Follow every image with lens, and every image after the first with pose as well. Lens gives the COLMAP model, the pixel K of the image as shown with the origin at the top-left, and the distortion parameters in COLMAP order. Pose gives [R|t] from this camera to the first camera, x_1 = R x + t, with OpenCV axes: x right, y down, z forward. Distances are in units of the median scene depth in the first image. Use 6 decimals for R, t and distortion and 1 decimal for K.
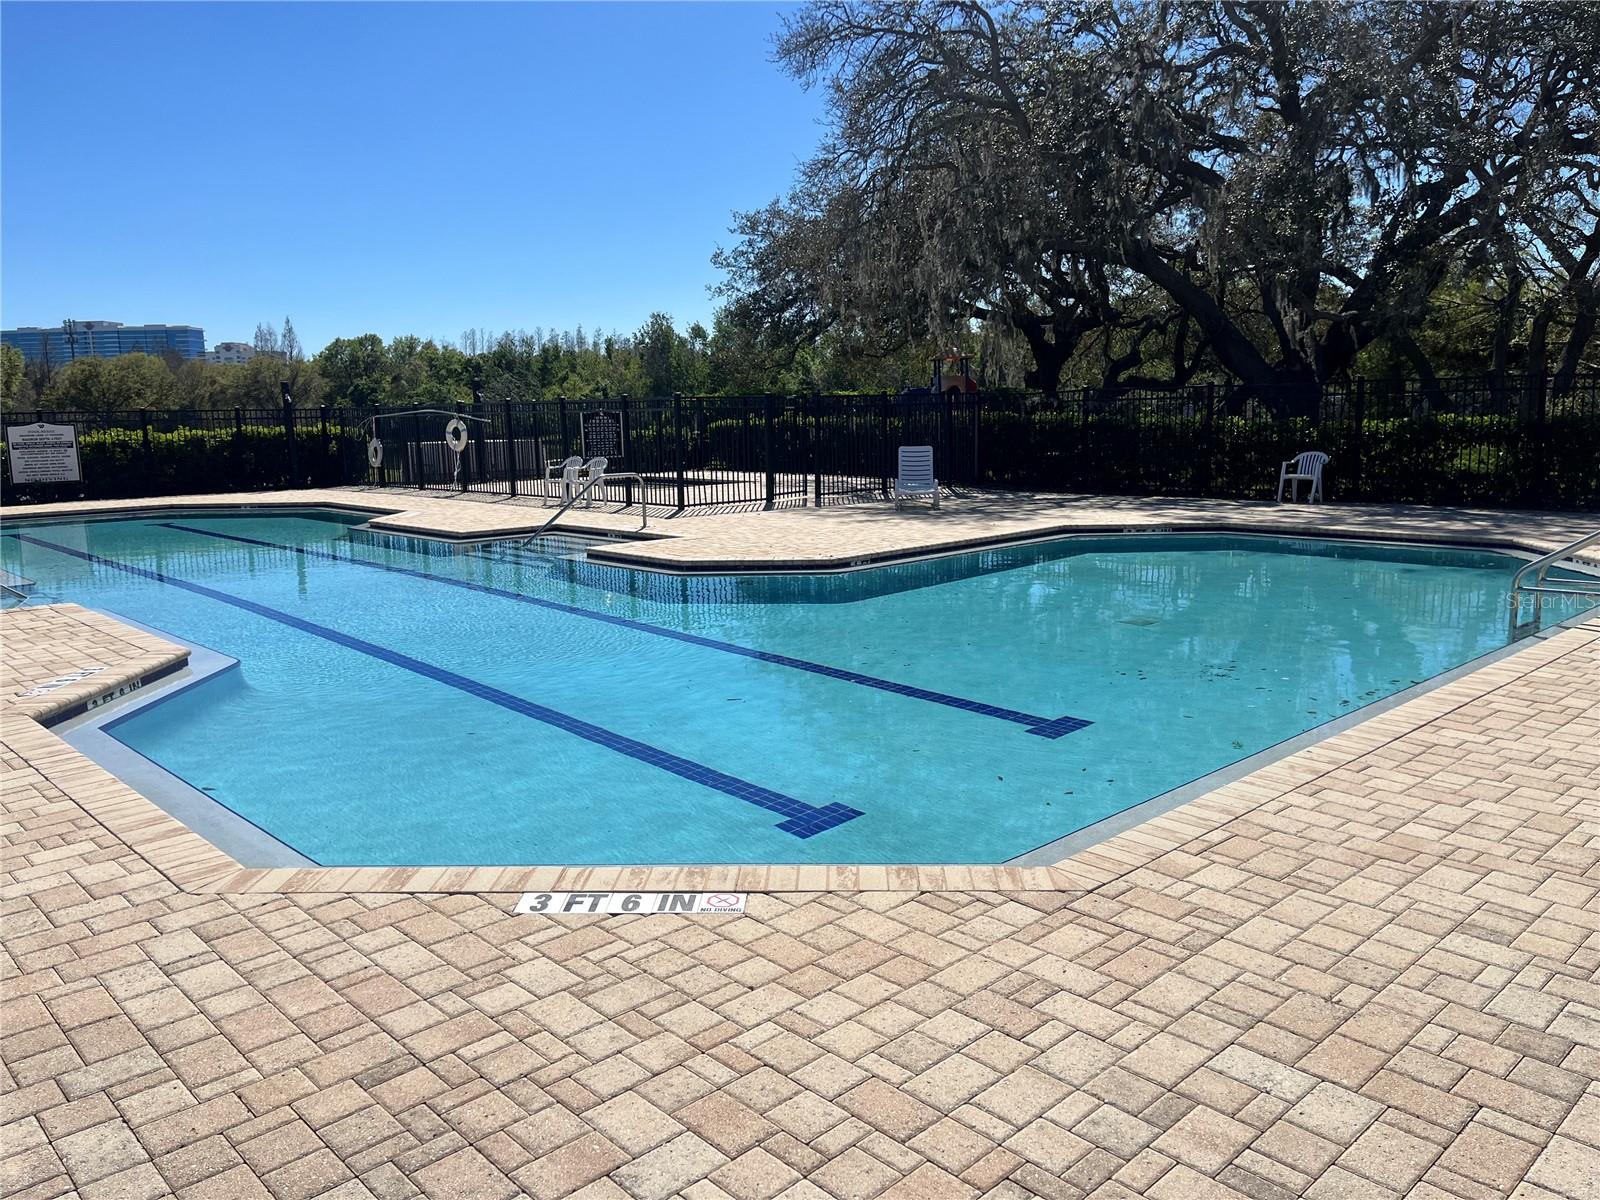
lens RADIAL K [[1209.6, 0, 793.8], [0, 1209.6, 591.9], [0, 0, 1]] dist [0.083066, -0.100530]
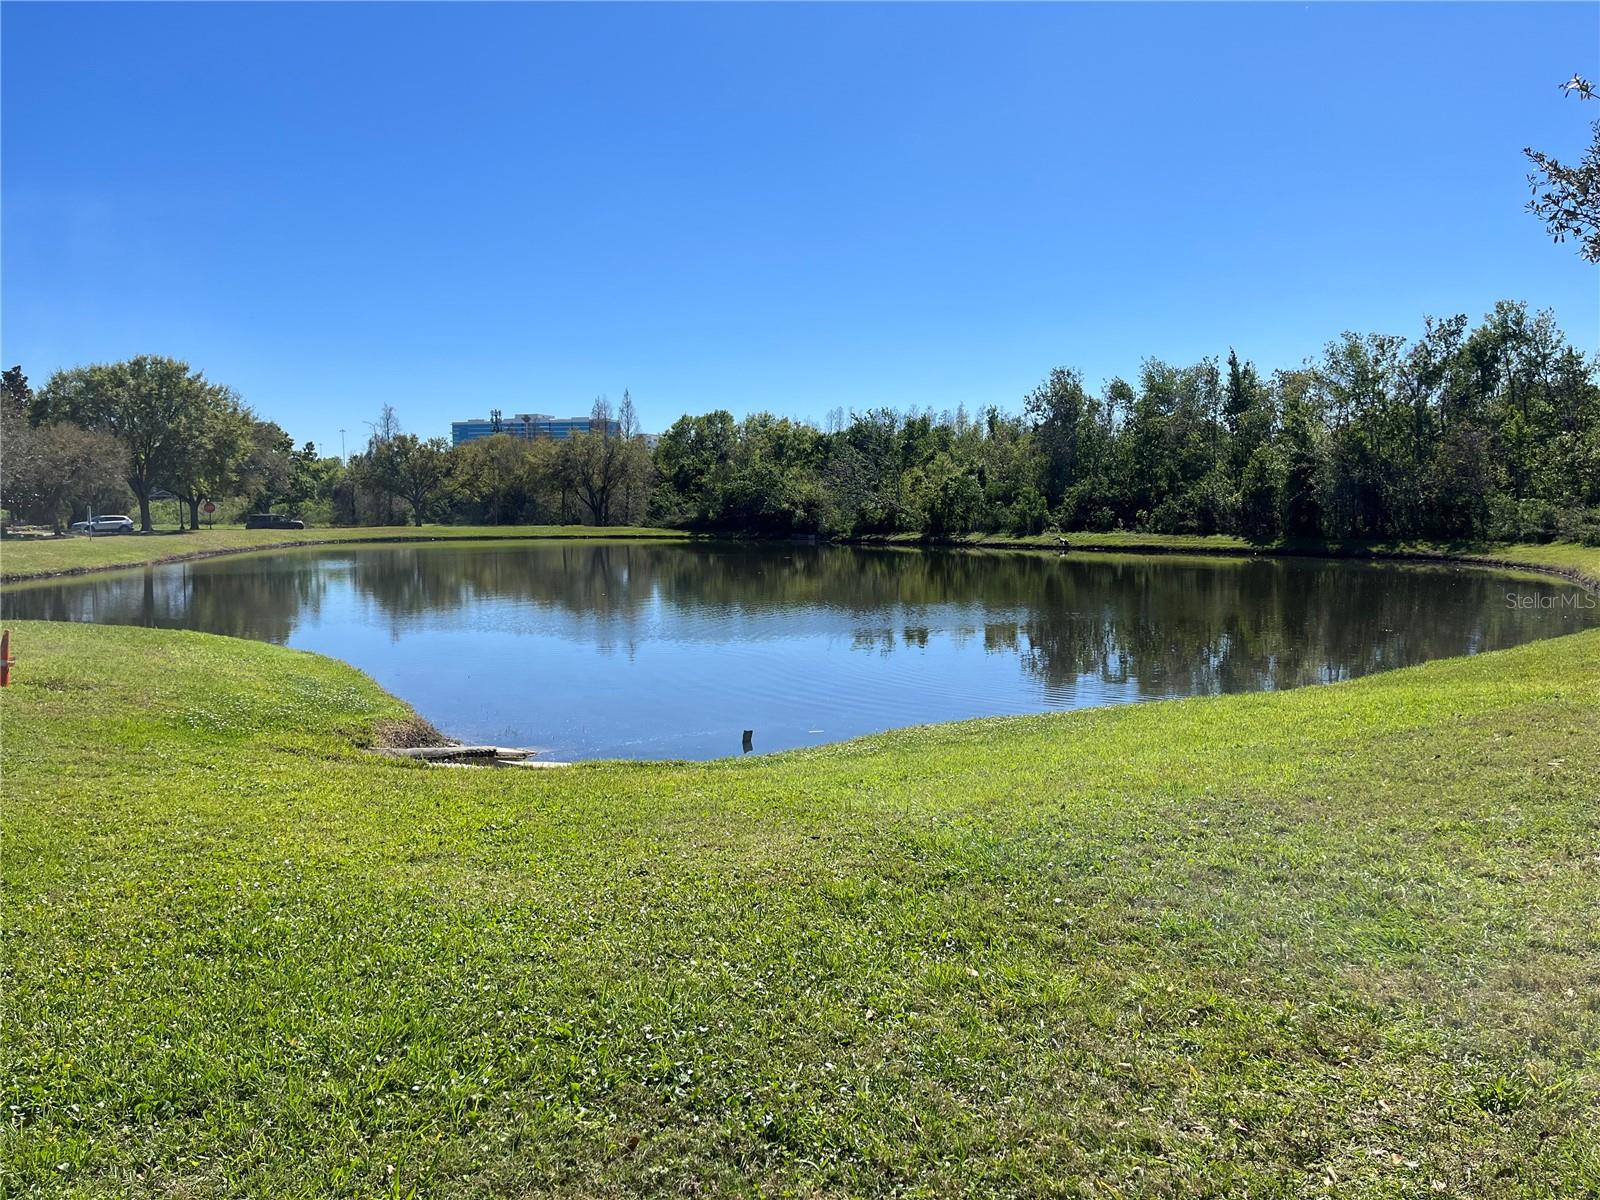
lens RADIAL K [[1208.8, 0, 795.9], [0, 1208.8, 607.9], [0, 0, 1]] dist [0.090038, -0.118677]
pose [[0.952229, 0.044388, -0.302142, -0.216925], [-0.062637, 0.996734, -0.050976, -0.233122], [0.298892, 0.067466, 0.951899, 1.587499]]
